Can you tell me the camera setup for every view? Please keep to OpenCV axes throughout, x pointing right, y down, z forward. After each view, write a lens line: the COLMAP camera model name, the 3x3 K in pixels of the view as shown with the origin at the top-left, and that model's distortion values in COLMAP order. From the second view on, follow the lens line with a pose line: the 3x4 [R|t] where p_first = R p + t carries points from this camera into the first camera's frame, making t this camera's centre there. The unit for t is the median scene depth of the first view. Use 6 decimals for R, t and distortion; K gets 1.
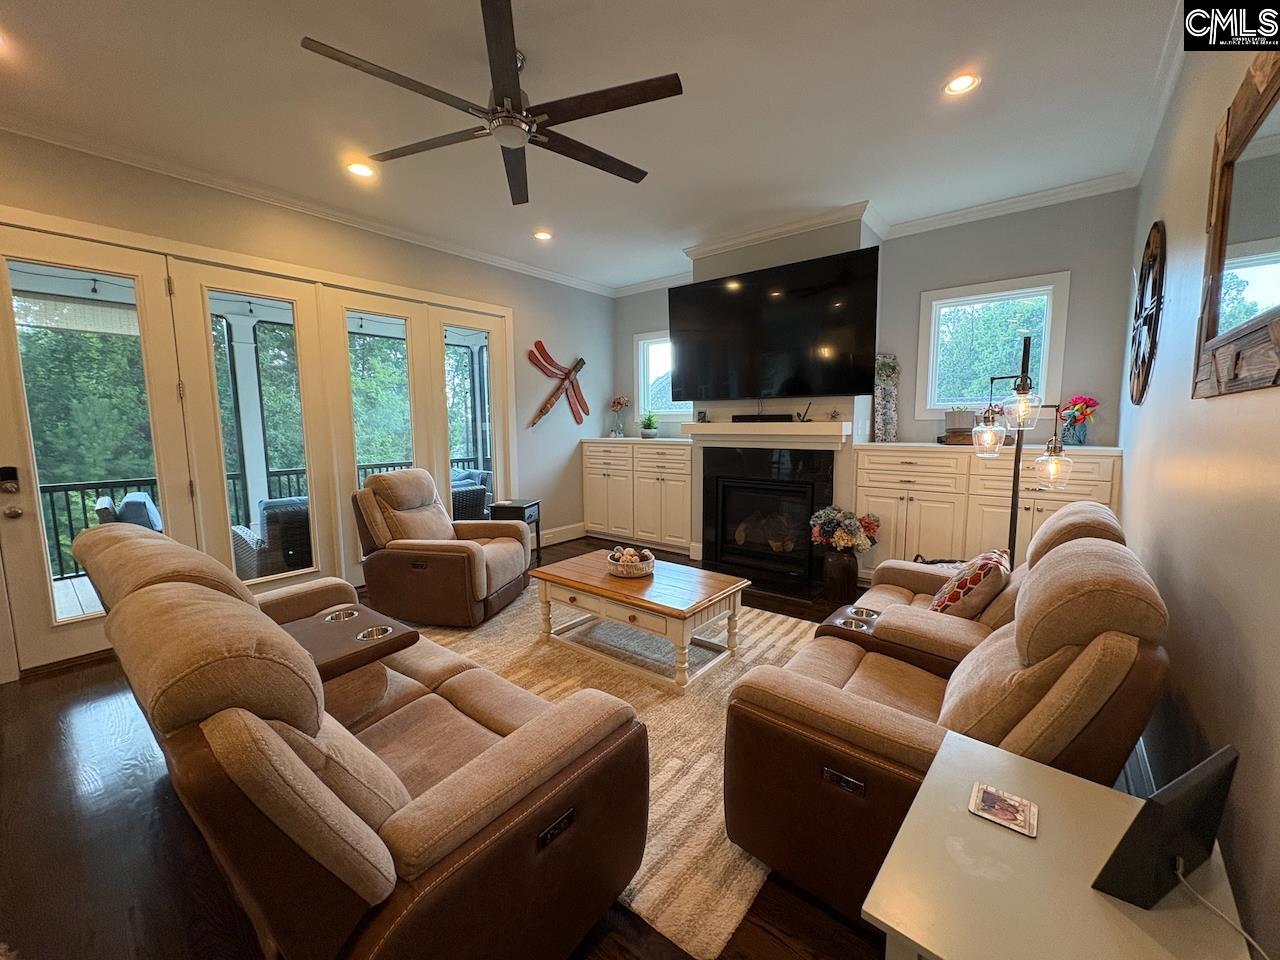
lens RADIAL K [[510.8, 0, 630.3], [0, 510.8, 476.0], [0, 0, 1]] dist [0.001315, -0.000014]
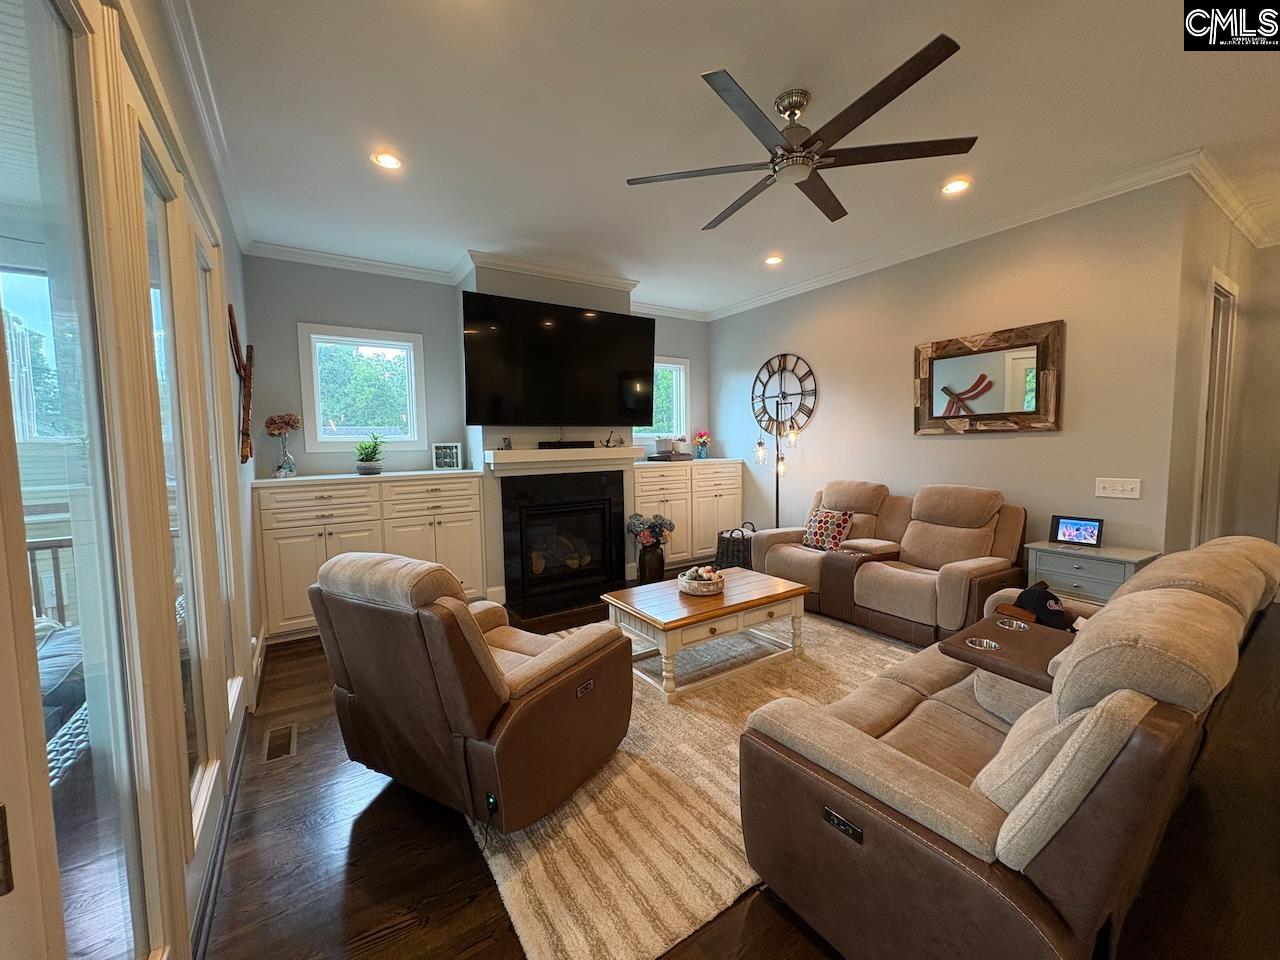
lens RADIAL K [[510.8, 0, 631.4], [0, 510.8, 479.8], [0, 0, 1]] dist [0.001315, -0.000014]
pose [[0.303172, -0.063673, 0.950806, -0.721567], [0.119603, 0.992418, 0.028324, -0.056060], [-0.945400, 0.105132, 0.308489, 0.569168]]
